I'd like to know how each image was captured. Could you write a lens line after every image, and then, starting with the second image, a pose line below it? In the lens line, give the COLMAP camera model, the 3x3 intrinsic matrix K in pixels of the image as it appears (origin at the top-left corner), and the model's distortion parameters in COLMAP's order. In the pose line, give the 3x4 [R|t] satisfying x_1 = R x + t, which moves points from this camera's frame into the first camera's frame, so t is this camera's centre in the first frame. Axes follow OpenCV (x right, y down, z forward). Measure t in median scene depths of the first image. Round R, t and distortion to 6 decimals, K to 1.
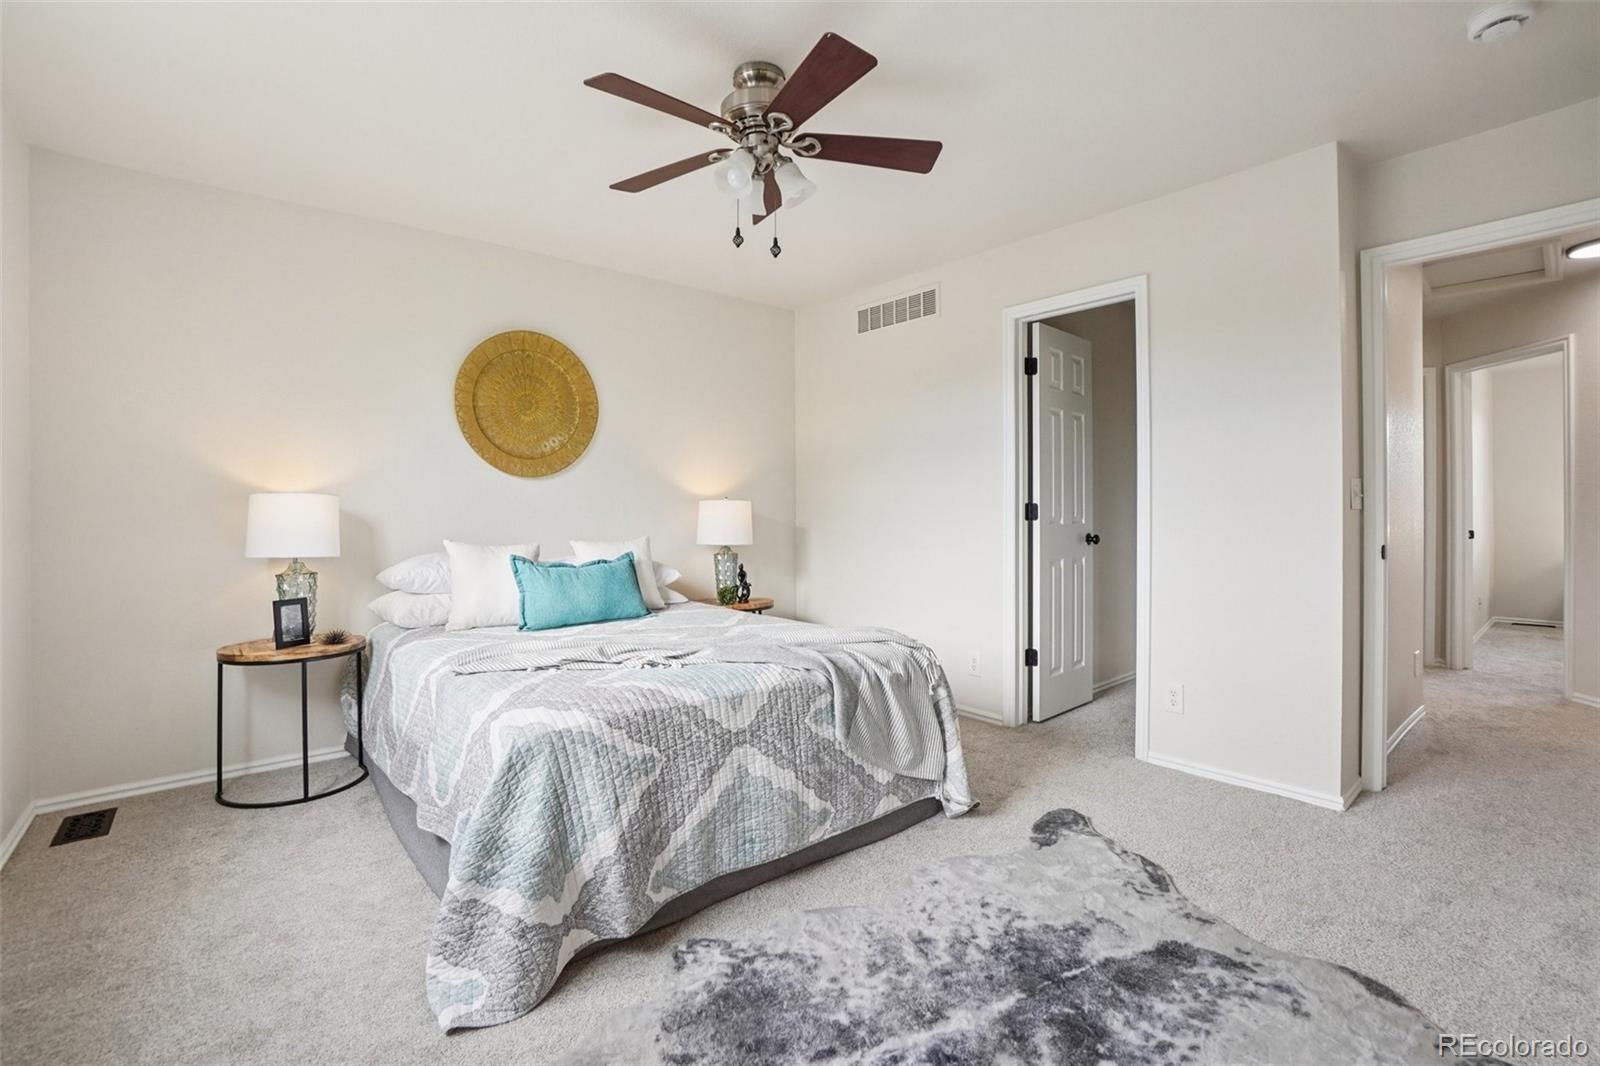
lens RADIAL K [[715.9, 0, 796.2], [0, 715.9, 508.7], [0, 0, 1]] dist [-0.059194, 0.018924]
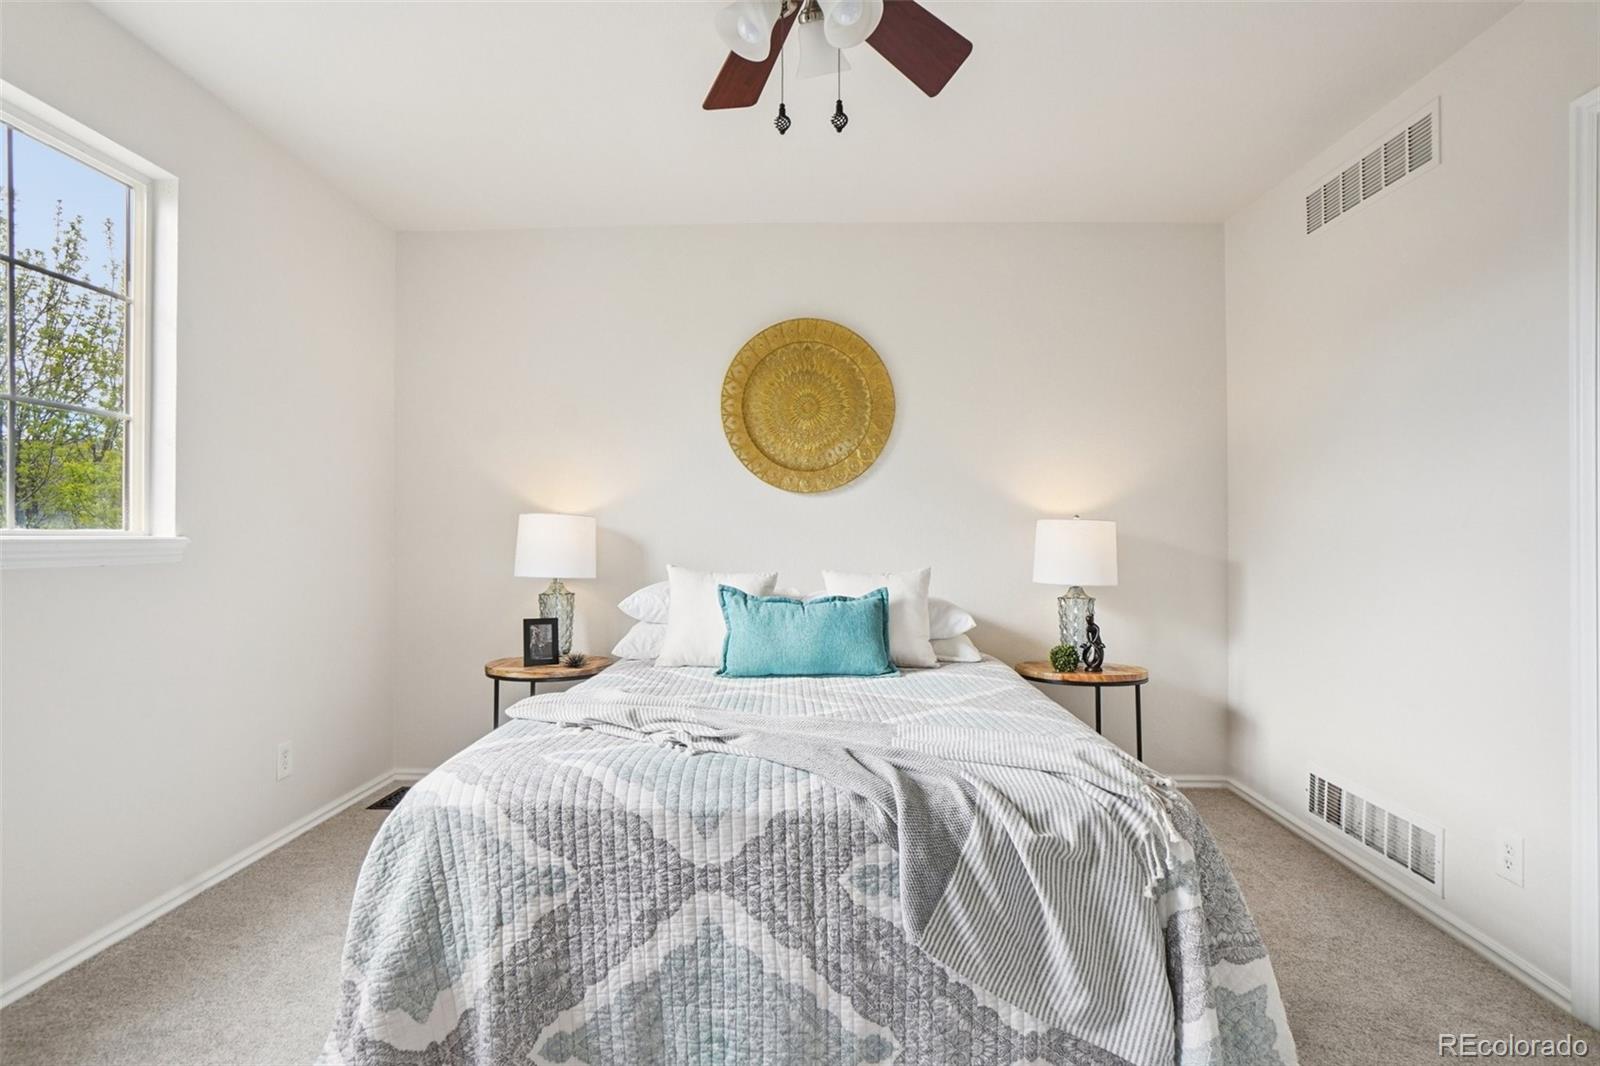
lens RADIAL K [[824.6, 0, 792.0], [0, 824.6, 536.8], [0, 0, 1]] dist [-0.036939, 0.022840]
pose [[0.741758, 0.007992, -0.670620, 0.460243], [-0.003579, 0.999962, 0.007958, -0.000833], [0.670658, -0.003503, 0.741758, 0.464850]]
